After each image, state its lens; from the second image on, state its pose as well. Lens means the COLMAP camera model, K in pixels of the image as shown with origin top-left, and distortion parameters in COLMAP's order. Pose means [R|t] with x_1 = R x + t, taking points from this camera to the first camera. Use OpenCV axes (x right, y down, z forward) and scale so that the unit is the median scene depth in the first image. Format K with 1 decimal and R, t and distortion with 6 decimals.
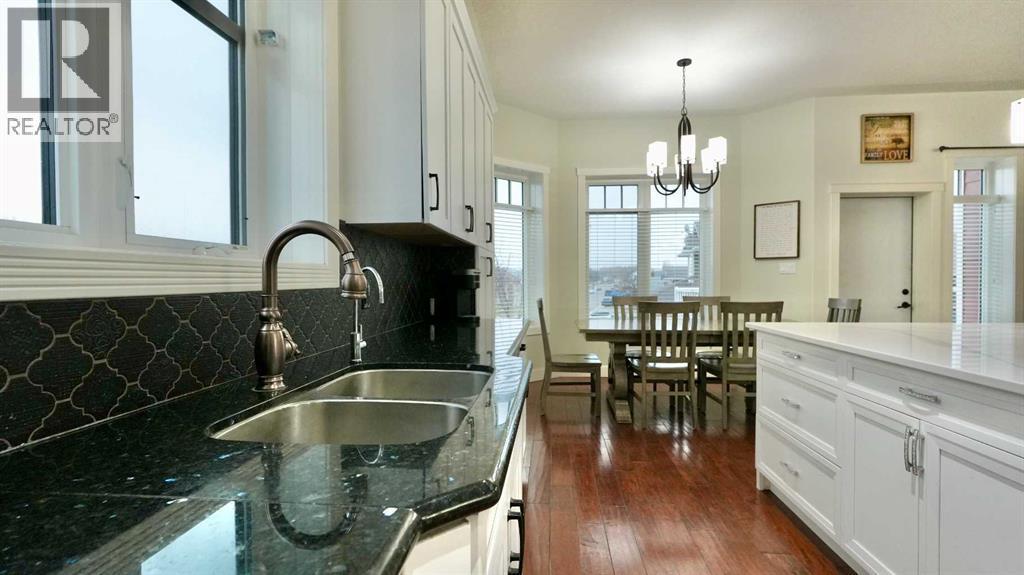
lens RADIAL K [[470.5, 0, 516.3], [0, 470.5, 285.7], [0, 0, 1]] dist [-0.015011, 0.007685]
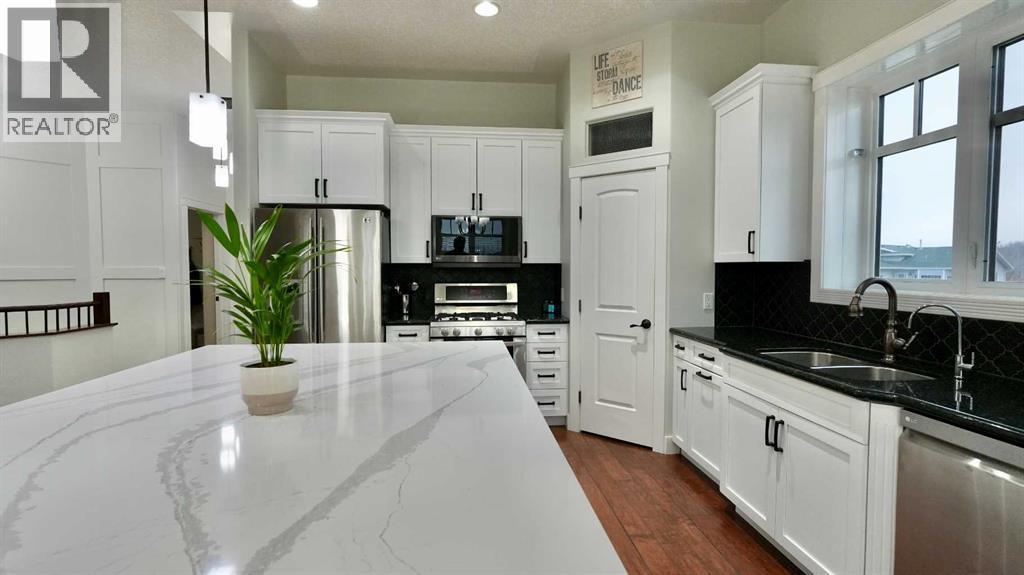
lens RADIAL K [[470.5, 0, 510.1], [0, 470.5, 284.0], [0, 0, 1]] dist [-0.015011, 0.007685]
pose [[-0.986738, 0.001625, -0.162314, 0.311461], [-0.005845, 0.998946, 0.045536, -0.041480], [0.162217, 0.045881, -0.985688, 0.595200]]
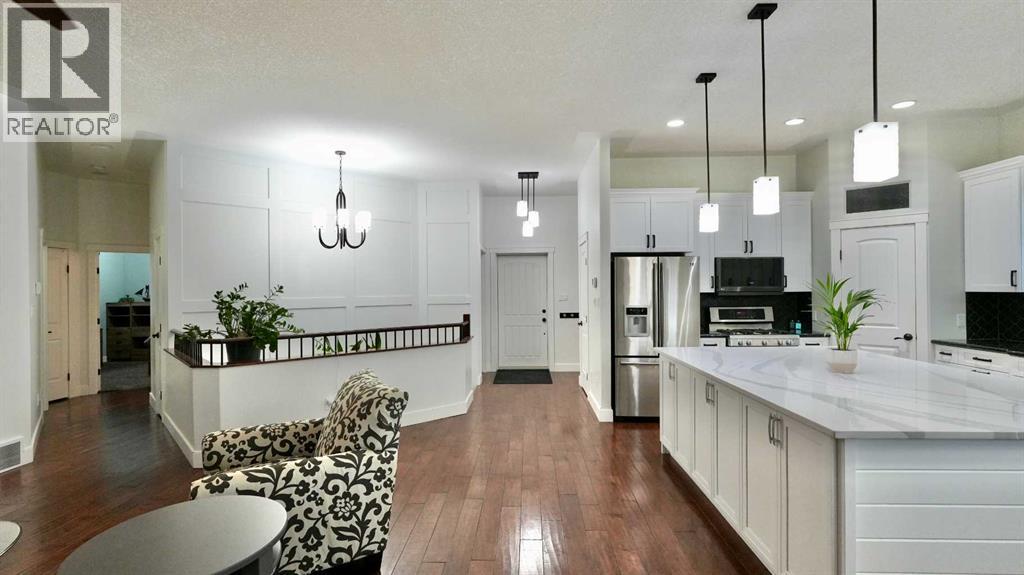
lens RADIAL K [[470.5, 0, 514.5], [0, 470.5, 287.5], [0, 0, 1]] dist [-0.015011, 0.007685]
pose [[-0.998980, 0.005488, -0.044828, 0.848659], [0.005012, 0.999930, 0.010726, -0.066534], [0.044884, 0.010490, -0.998937, 0.856598]]
